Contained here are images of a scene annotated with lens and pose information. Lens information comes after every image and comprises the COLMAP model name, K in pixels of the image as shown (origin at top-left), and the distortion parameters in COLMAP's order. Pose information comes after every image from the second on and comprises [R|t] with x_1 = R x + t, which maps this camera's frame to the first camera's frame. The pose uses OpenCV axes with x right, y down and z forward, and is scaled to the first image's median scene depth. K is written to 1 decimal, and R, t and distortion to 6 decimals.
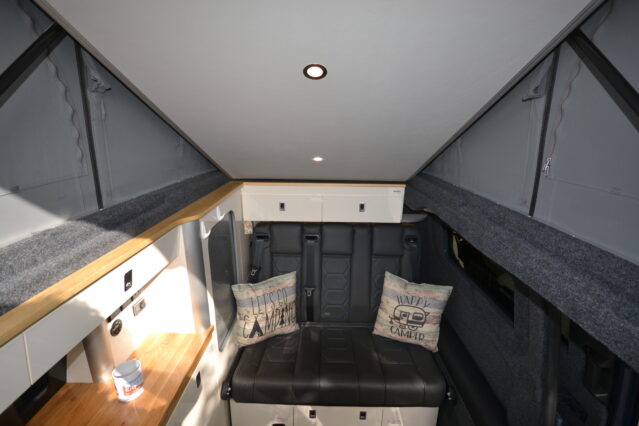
lens RADIAL K [[292.1, 0, 319.5], [0, 292.1, 212.6], [0, 0, 1]] dist [0.000510, -0.000546]
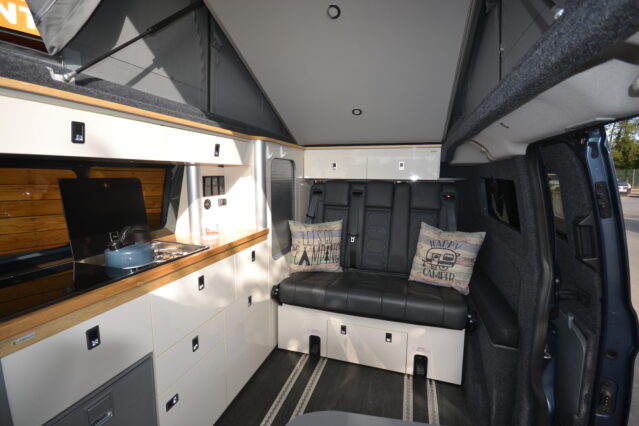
lens RADIAL K [[292.1, 0, 319.6], [0, 292.1, 213.2], [0, 0, 1]] dist [0.000510, -0.000546]
pose [[0.956278, 0.032143, -0.290688, 0.187590], [-0.077876, 0.986043, -0.147156, 0.382169], [0.281901, 0.163359, 0.945434, -0.160278]]
